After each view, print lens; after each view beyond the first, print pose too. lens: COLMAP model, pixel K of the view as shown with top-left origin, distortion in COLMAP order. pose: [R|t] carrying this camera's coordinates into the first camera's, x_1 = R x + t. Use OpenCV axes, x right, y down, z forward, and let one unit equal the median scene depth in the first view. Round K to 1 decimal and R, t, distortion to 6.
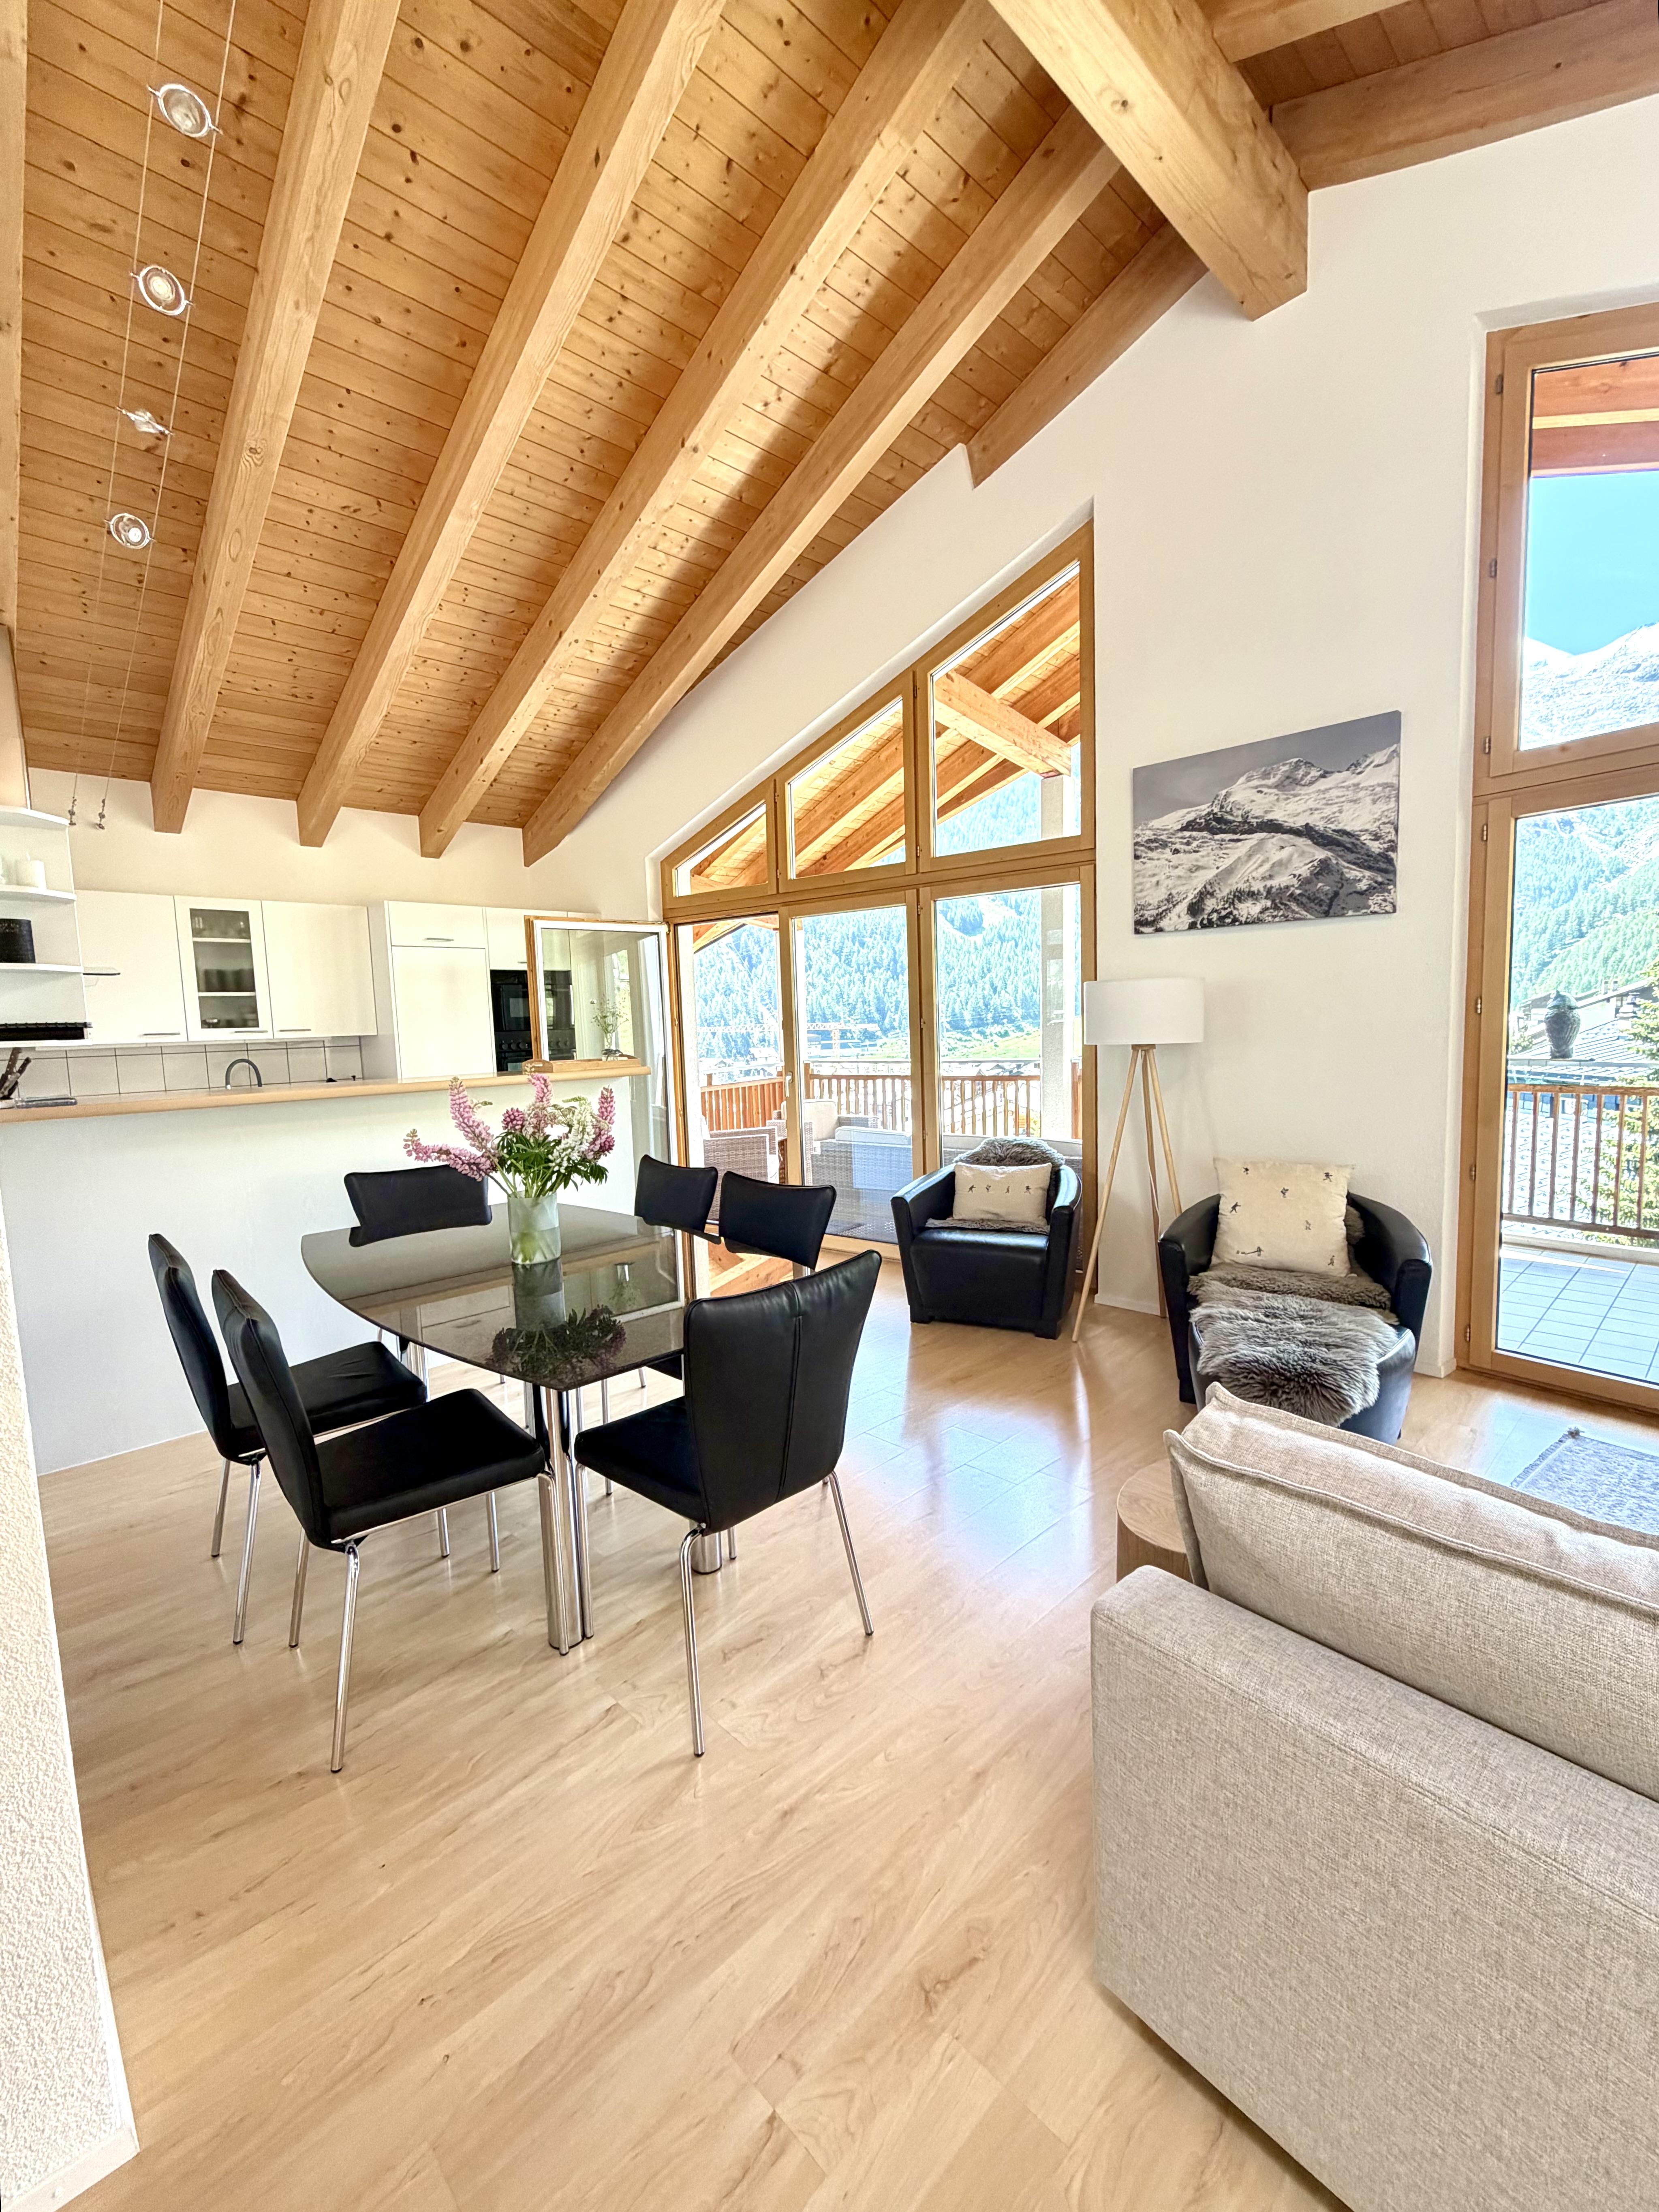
lens RADIAL K [[912.2, 0, 825.9], [0, 912.2, 1110.5], [0, 0, 1]] dist [0.008419, -0.000212]
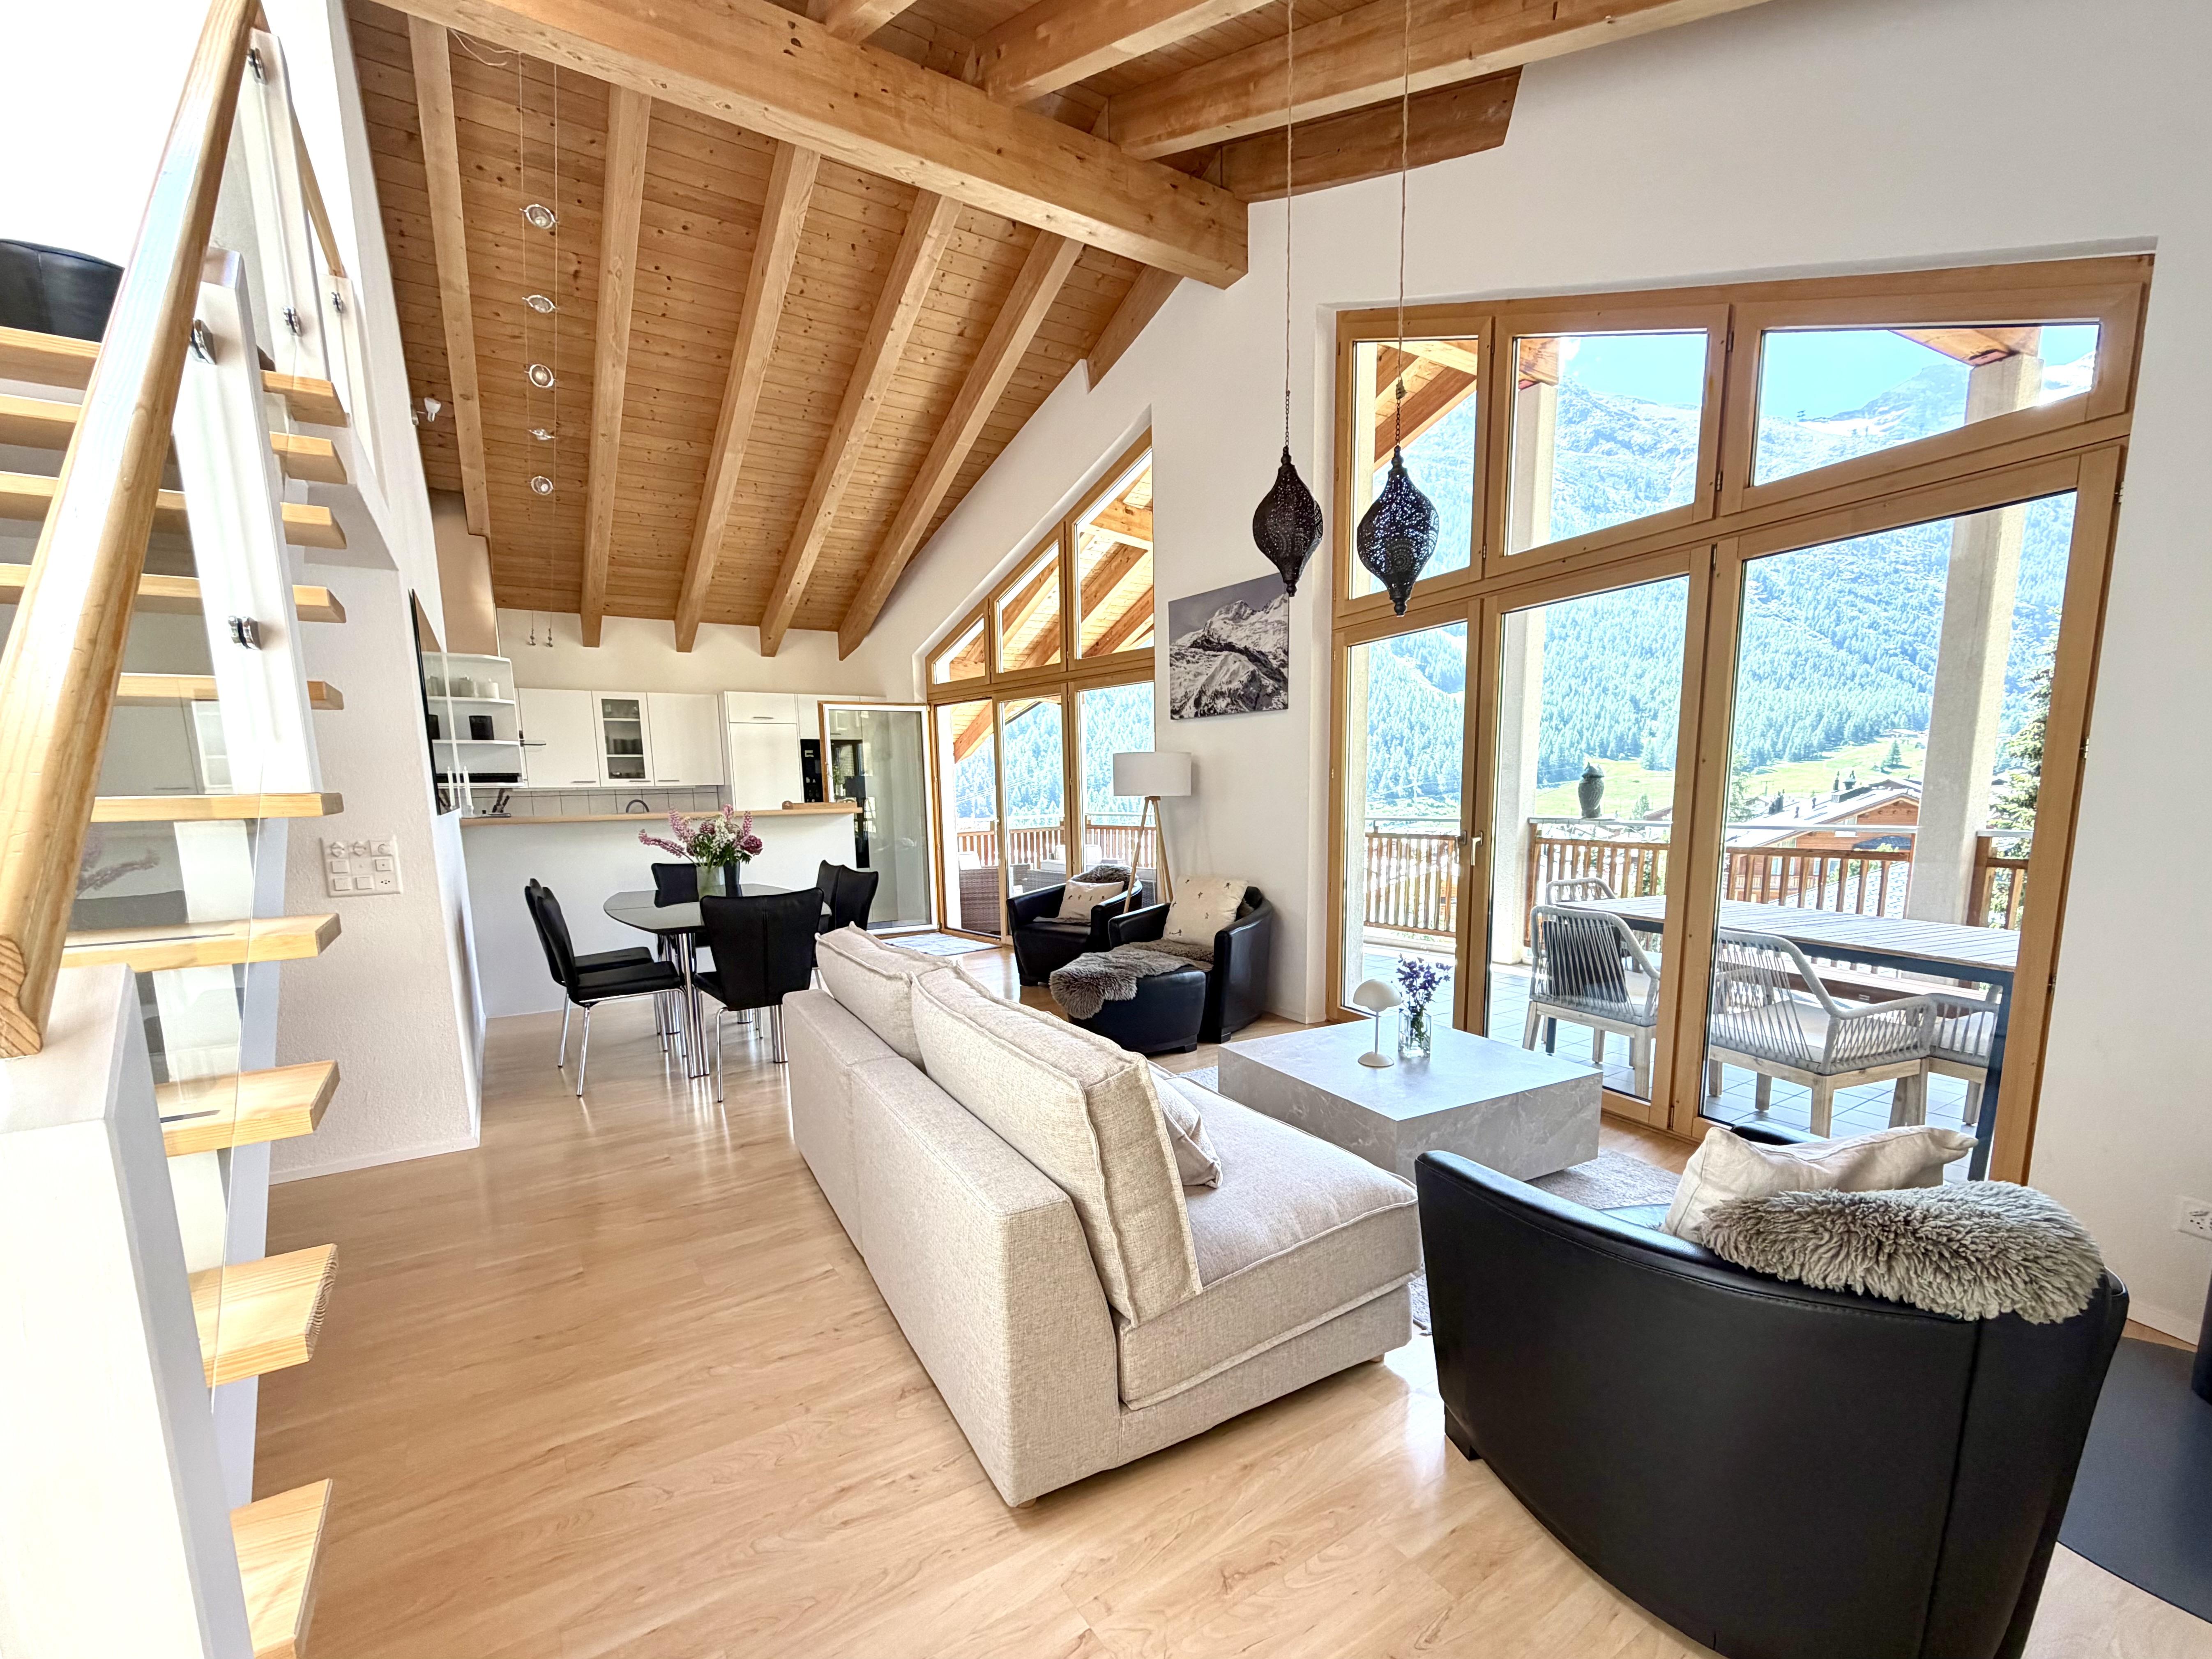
lens RADIAL K [[912.2, 0, 1096.1], [0, 912.2, 920.1], [0, 0, 1]] dist [0.008419, -0.000212]
pose [[0.981080, 0.041740, -0.189052, 0.400307], [-0.031521, 0.997891, 0.056743, 0.032431], [0.191022, -0.049710, 0.980326, -0.338585]]
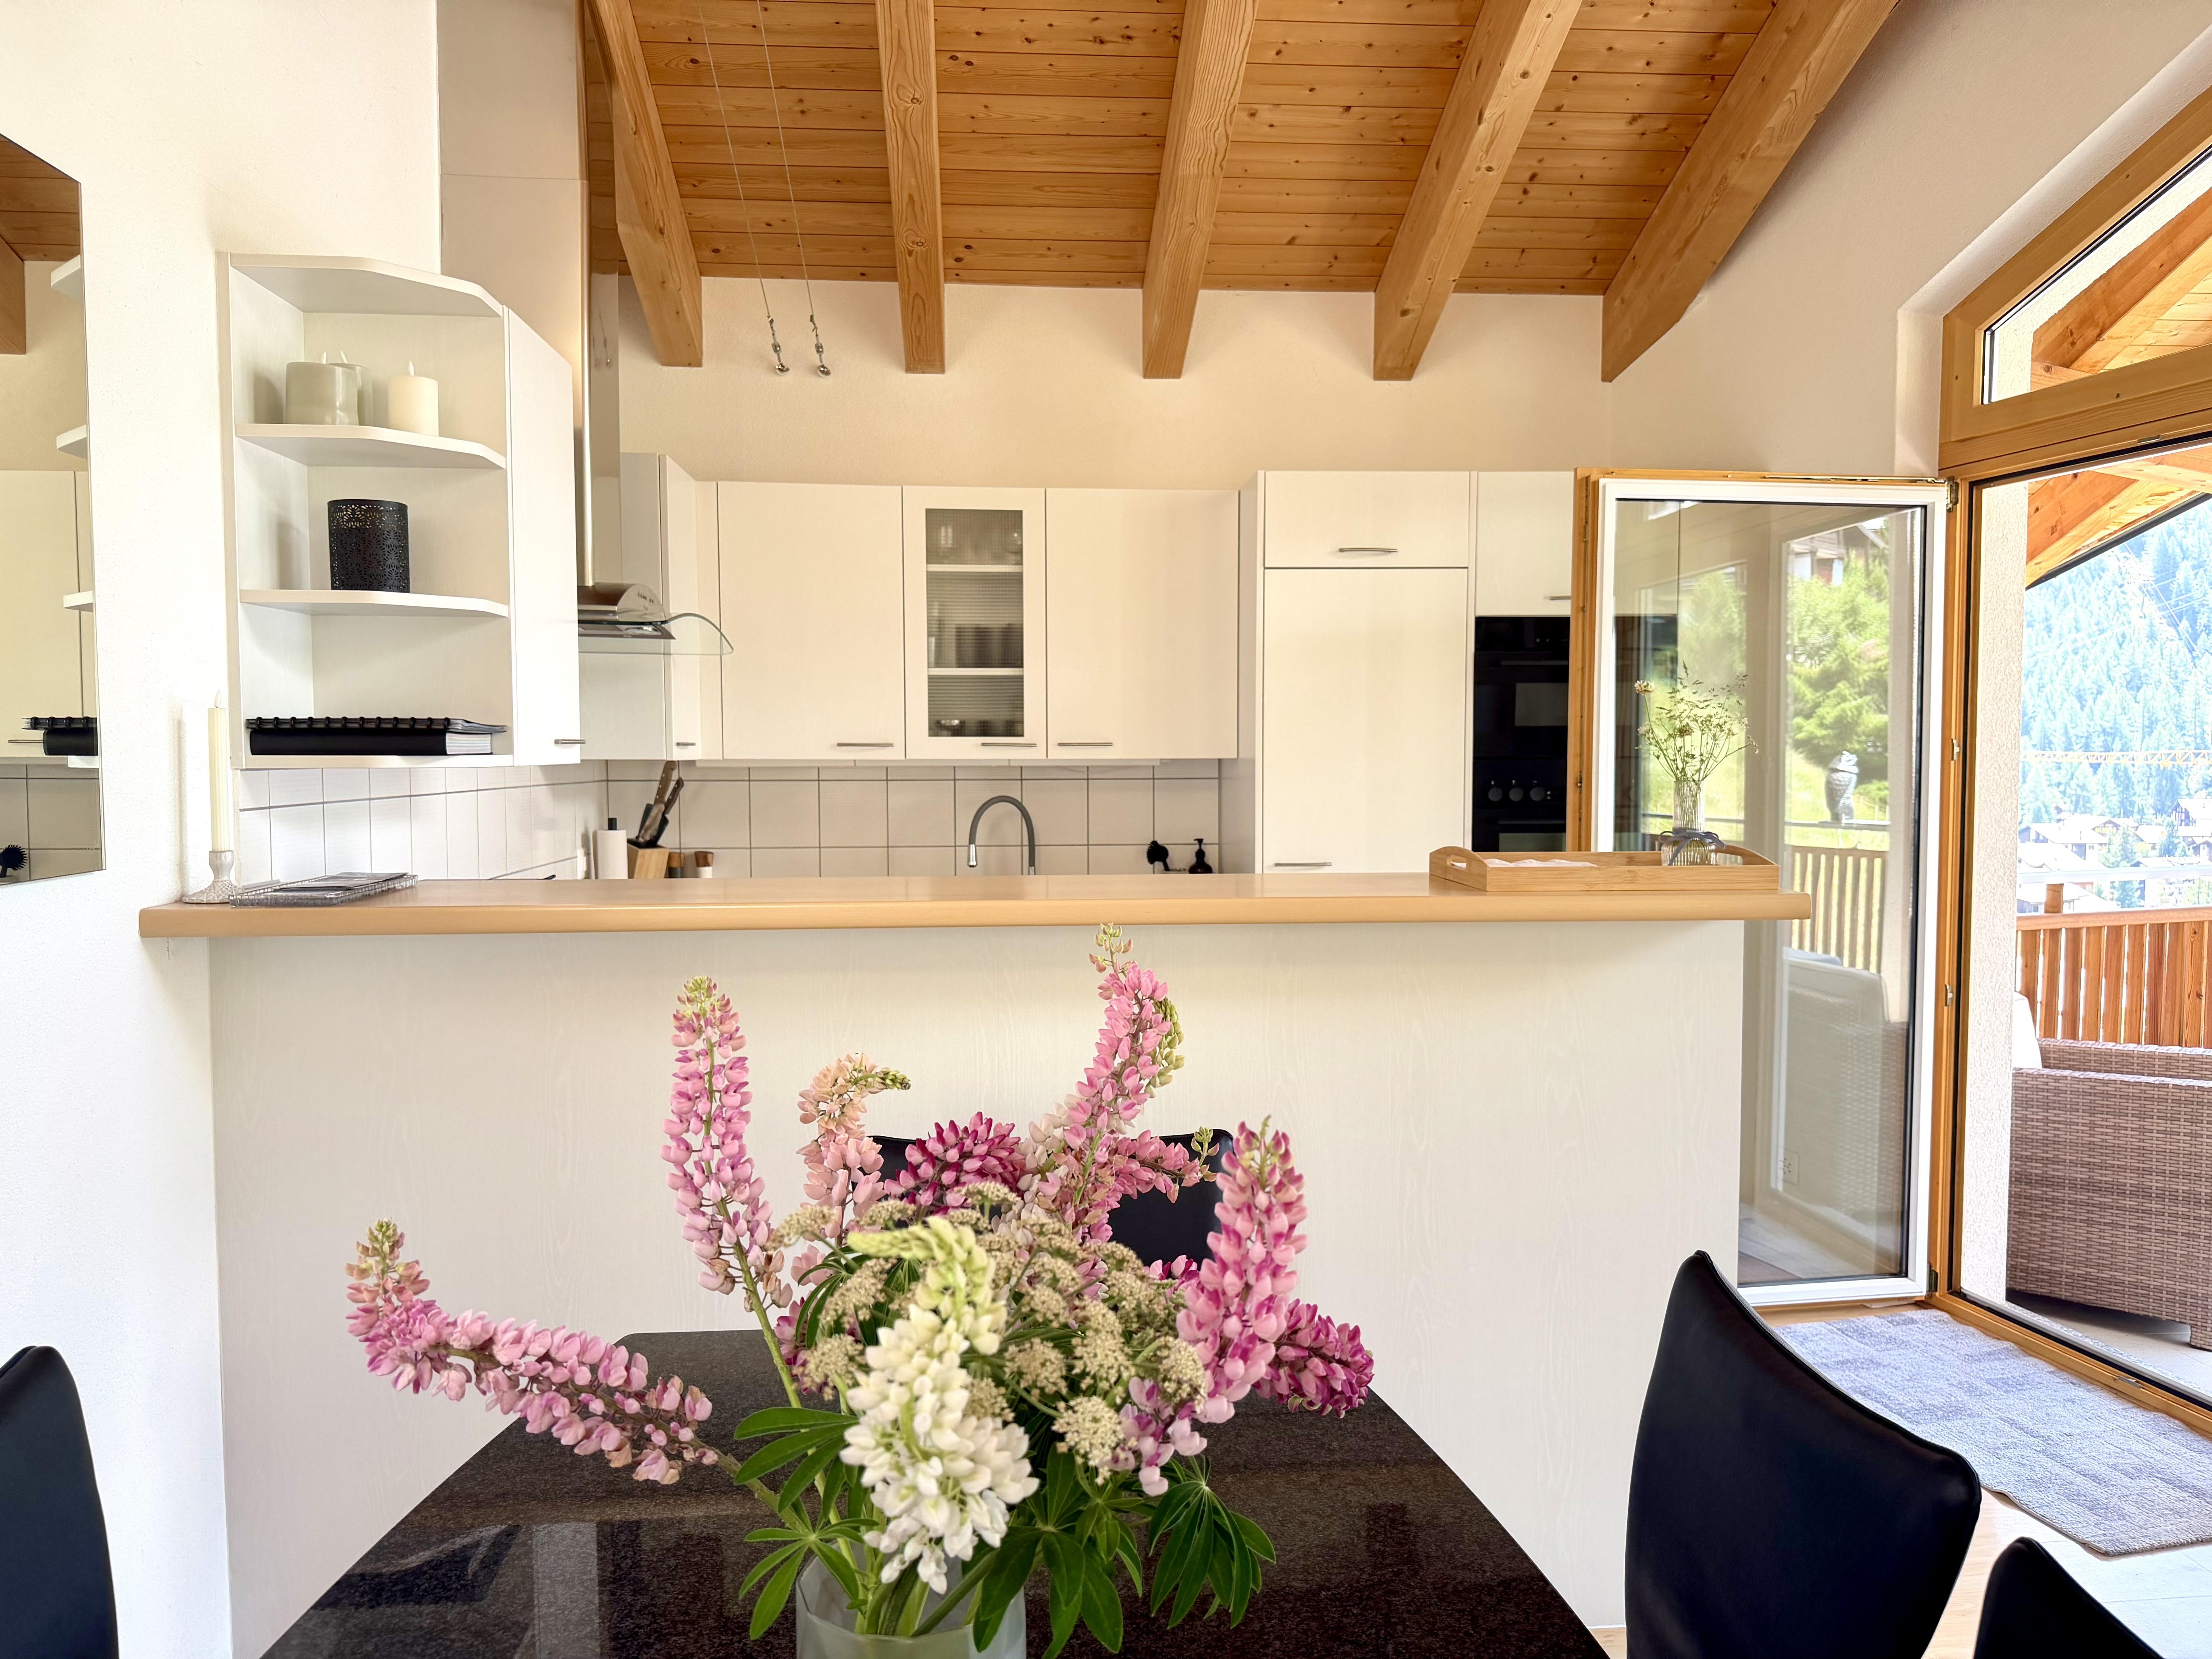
lens RADIAL K [[1559.6, 0, 1118.4], [0, 1559.6, 845.1], [0, 0, 1]] dist [0.022461, -0.015825]
pose [[0.778596, 0.067198, -0.623917, -0.036617], [-0.083465, 0.996506, 0.003170, -0.039227], [0.621950, 0.049607, 0.781484, 0.367929]]
